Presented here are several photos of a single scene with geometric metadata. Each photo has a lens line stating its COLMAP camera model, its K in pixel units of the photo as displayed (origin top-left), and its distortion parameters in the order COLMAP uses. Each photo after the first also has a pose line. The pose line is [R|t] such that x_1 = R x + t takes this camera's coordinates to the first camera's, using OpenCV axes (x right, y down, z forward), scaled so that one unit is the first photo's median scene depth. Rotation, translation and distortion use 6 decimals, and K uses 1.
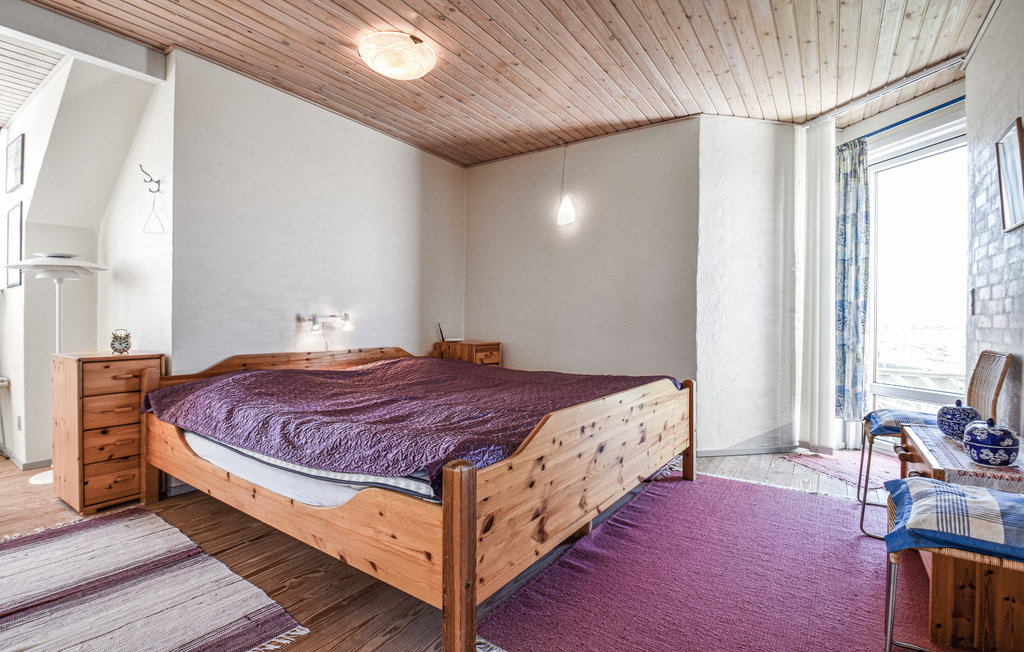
lens RADIAL K [[479.0, 0, 509.7], [0, 479.0, 323.4], [0, 0, 1]] dist [-0.003533, -0.001647]
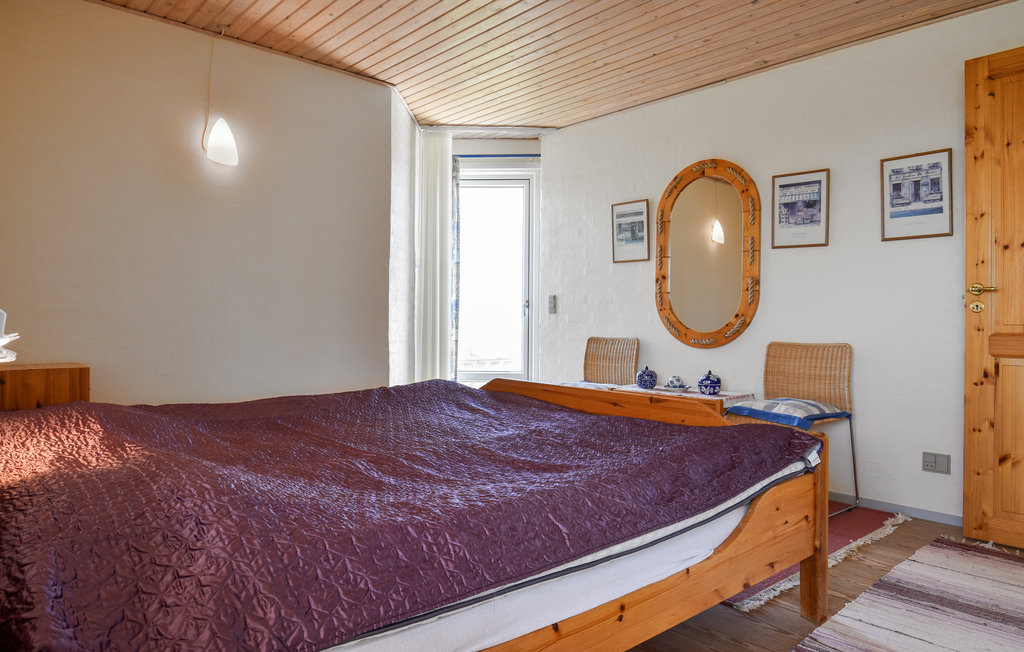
lens RADIAL K [[653.3, 0, 510.6], [0, 653.3, 322.1], [0, 0, 1]] dist [0.022918, -0.019184]
pose [[0.233632, -0.012417, 0.972246, -0.768422], [0.007366, 0.999912, 0.011000, -0.011594], [-0.972297, 0.004592, 0.233703, 0.529557]]
